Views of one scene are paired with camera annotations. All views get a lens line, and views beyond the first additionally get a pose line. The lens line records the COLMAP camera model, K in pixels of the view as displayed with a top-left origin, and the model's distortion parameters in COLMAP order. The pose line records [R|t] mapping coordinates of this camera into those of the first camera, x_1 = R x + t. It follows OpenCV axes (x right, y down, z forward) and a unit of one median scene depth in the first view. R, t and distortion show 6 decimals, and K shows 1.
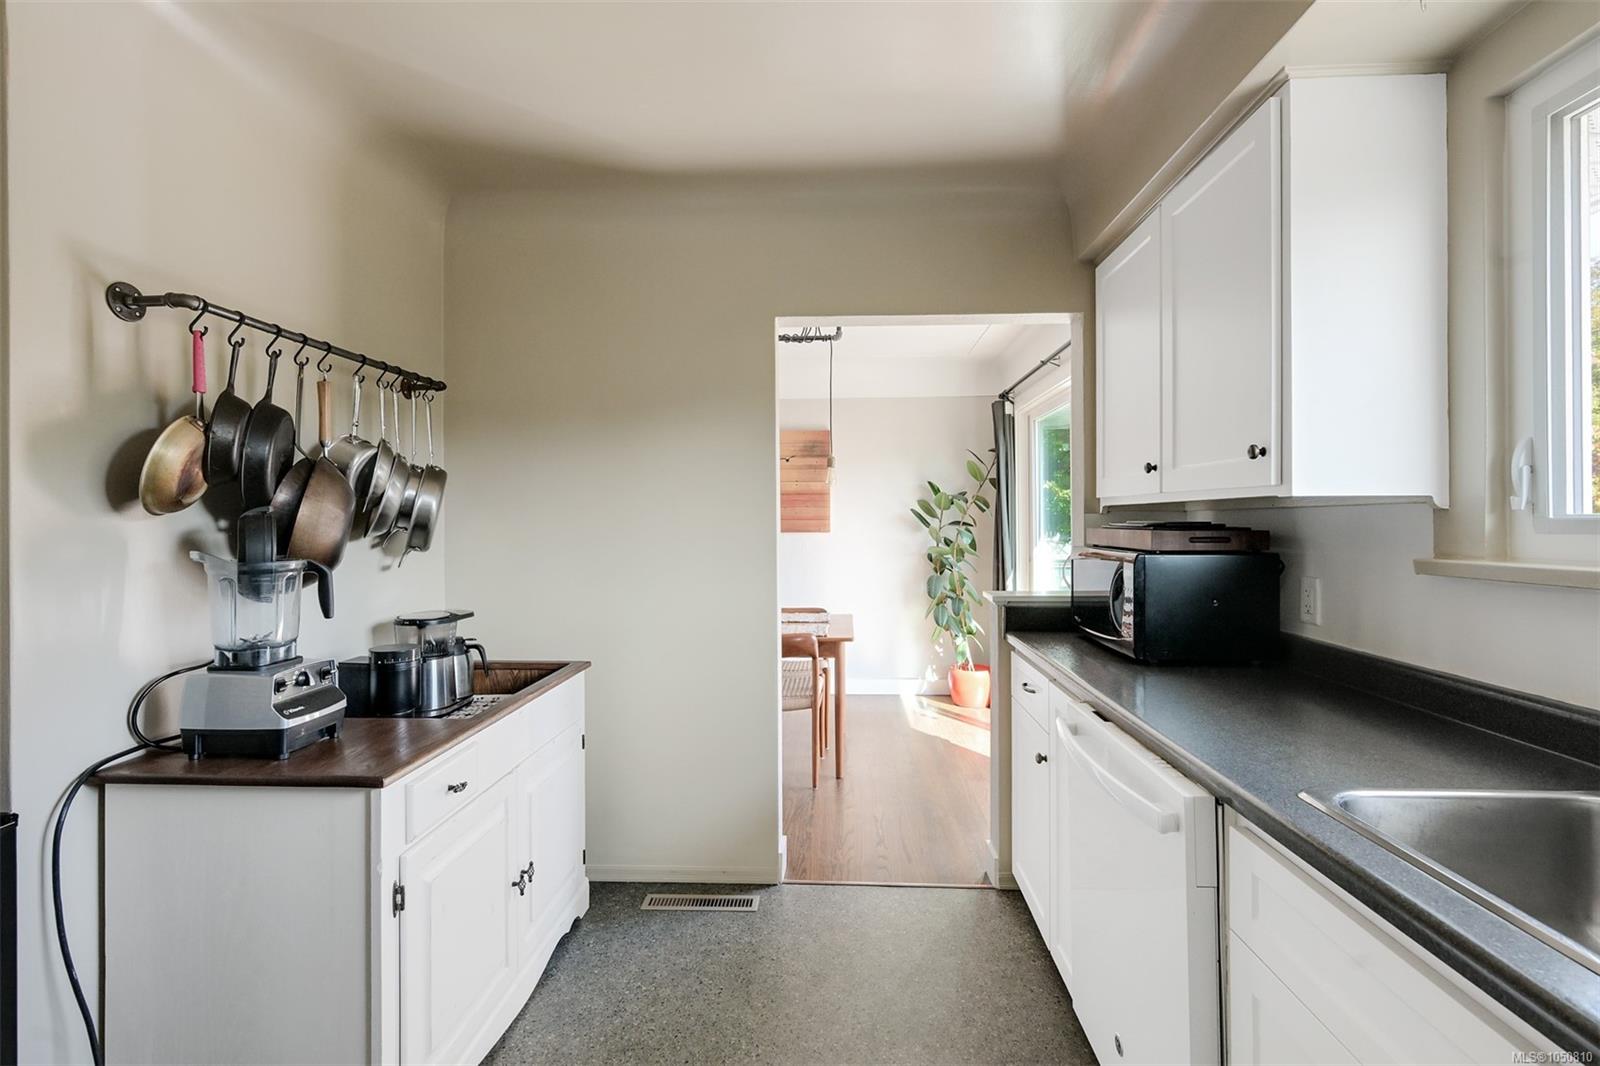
lens RADIAL K [[721.9, 0, 811.2], [0, 721.9, 525.9], [0, 0, 1]] dist [-0.001554, -0.000970]
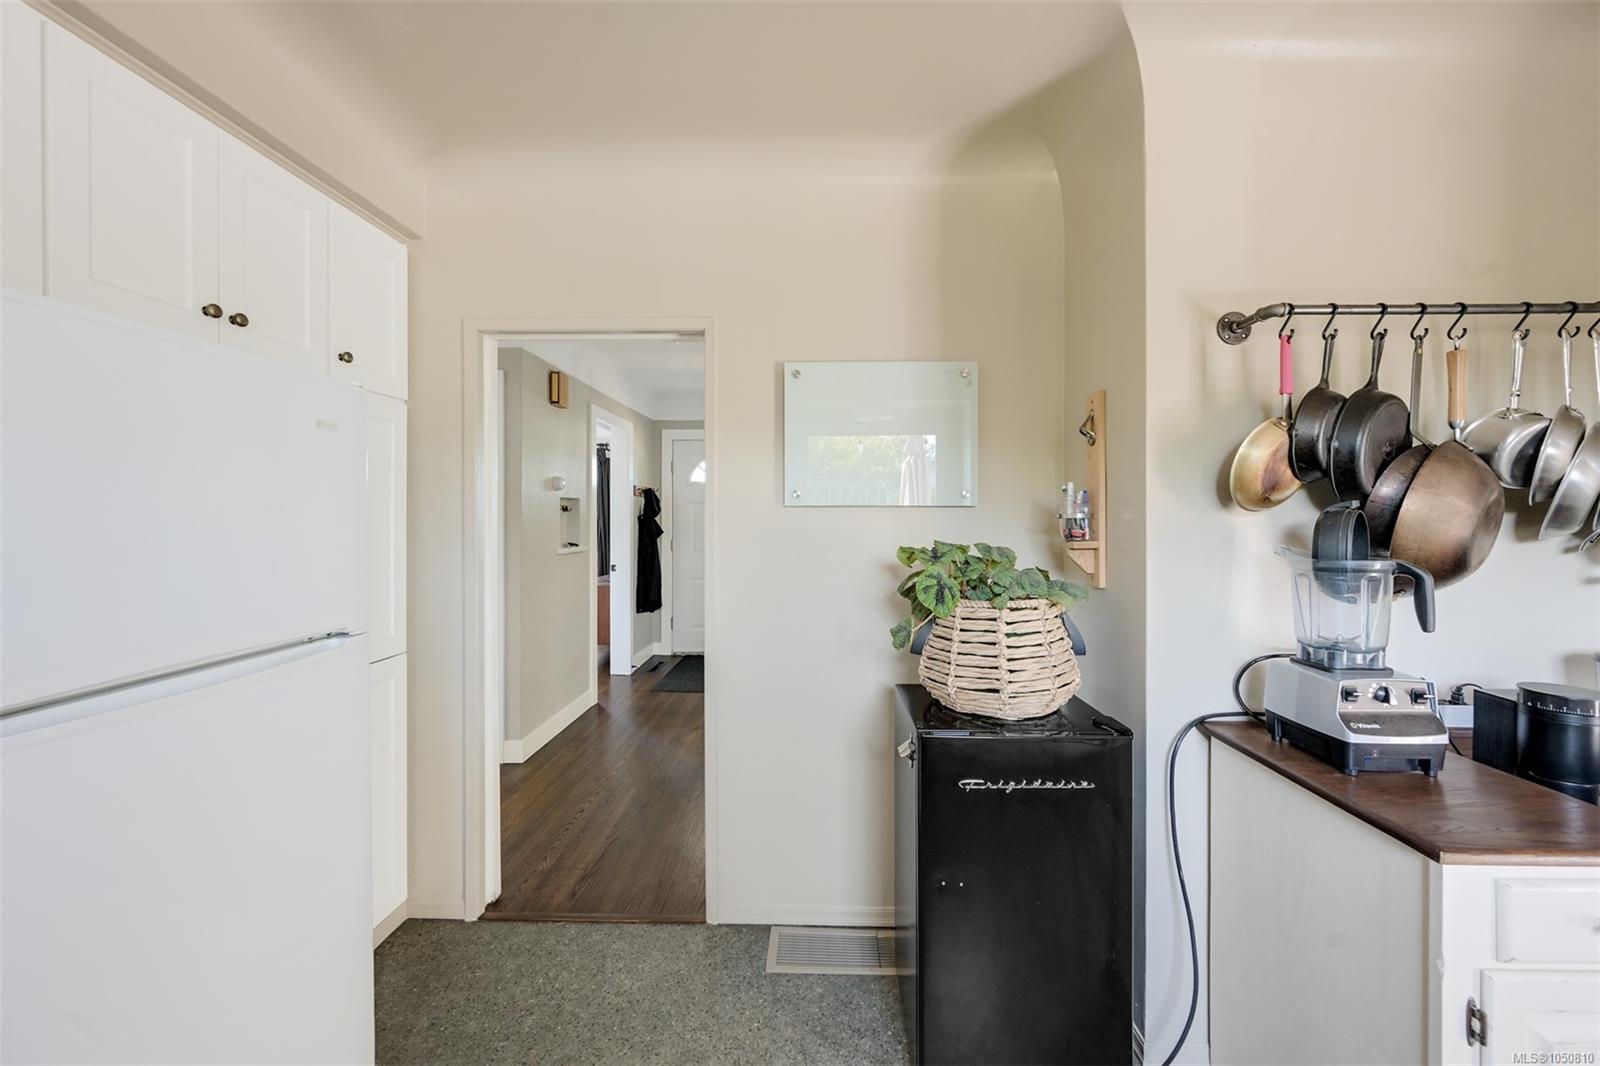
lens RADIAL K [[624.9, 0, 804.9], [0, 624.9, 526.3], [0, 0, 1]] dist [-0.003363, 0.000149]
pose [[0.017009, 0.011325, -0.999791, 0.044709], [-0.007142, 0.999912, 0.011204, 0.002068], [0.999830, 0.006950, 0.017089, 0.272038]]
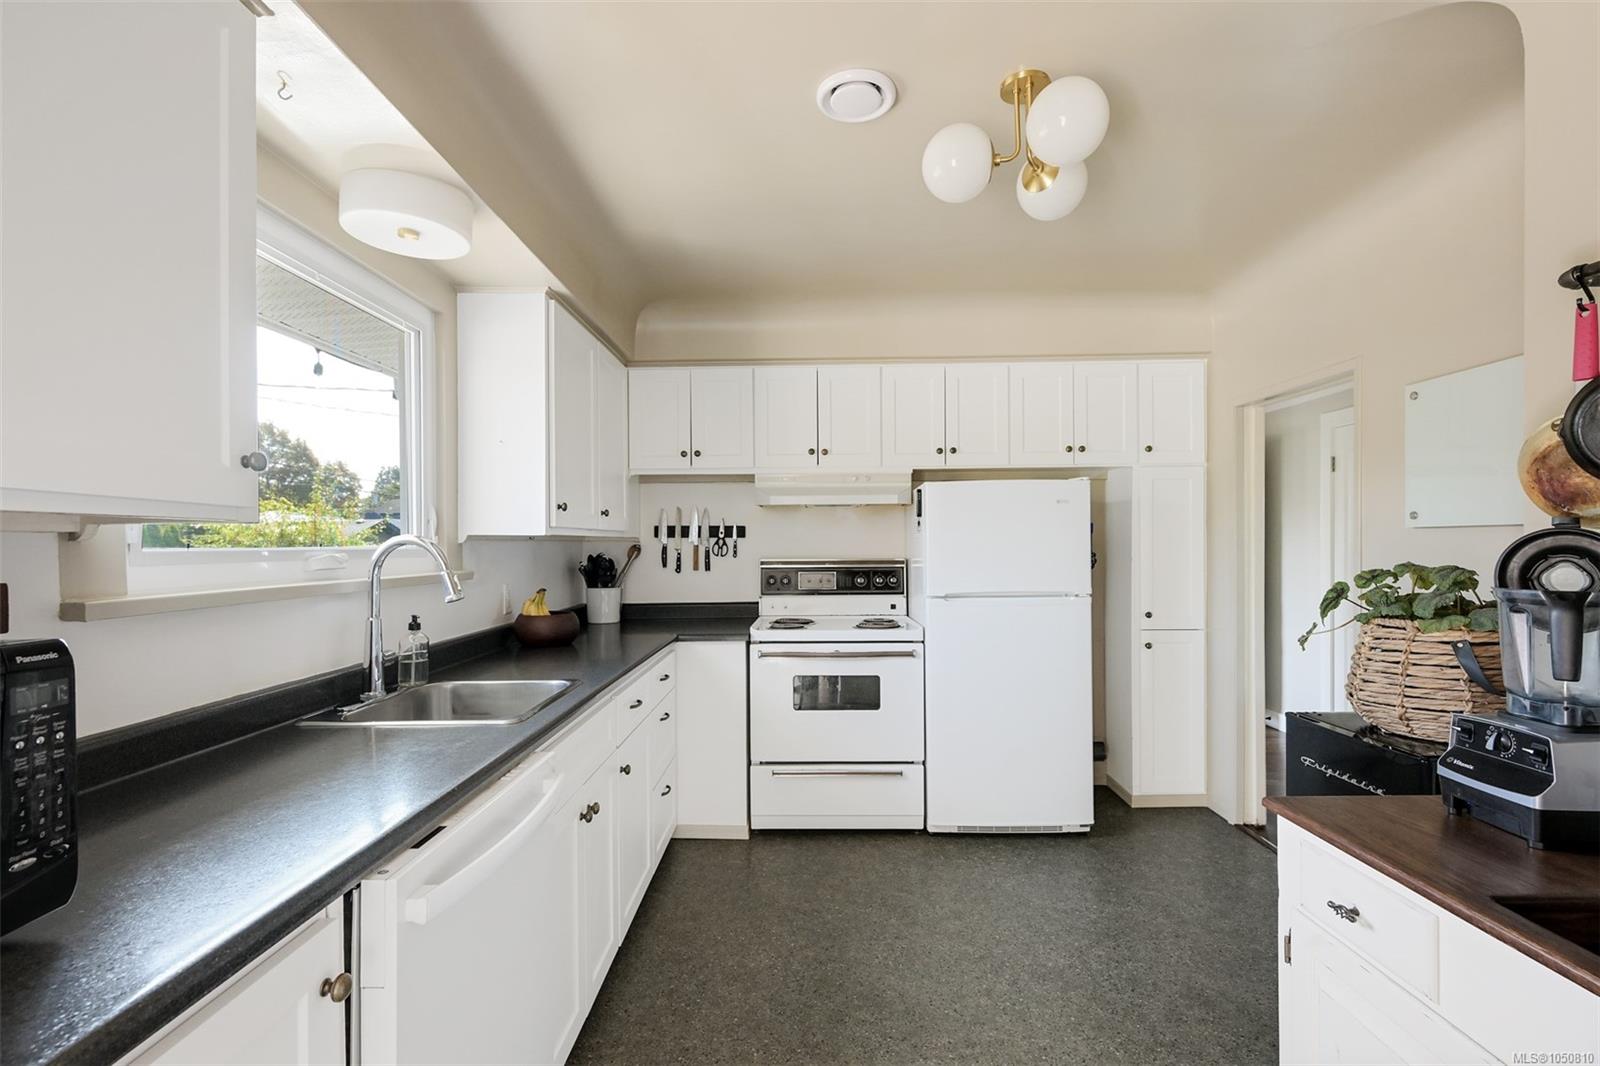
lens RADIAL K [[721.9, 0, 797.0], [0, 721.9, 539.8], [0, 0, 1]] dist [-0.001554, -0.000970]
pose [[-0.999651, 0.010706, -0.024139, 0.113690], [0.010656, 0.999941, 0.002174, -0.049775], [0.024161, 0.001916, -0.999706, 4.716547]]
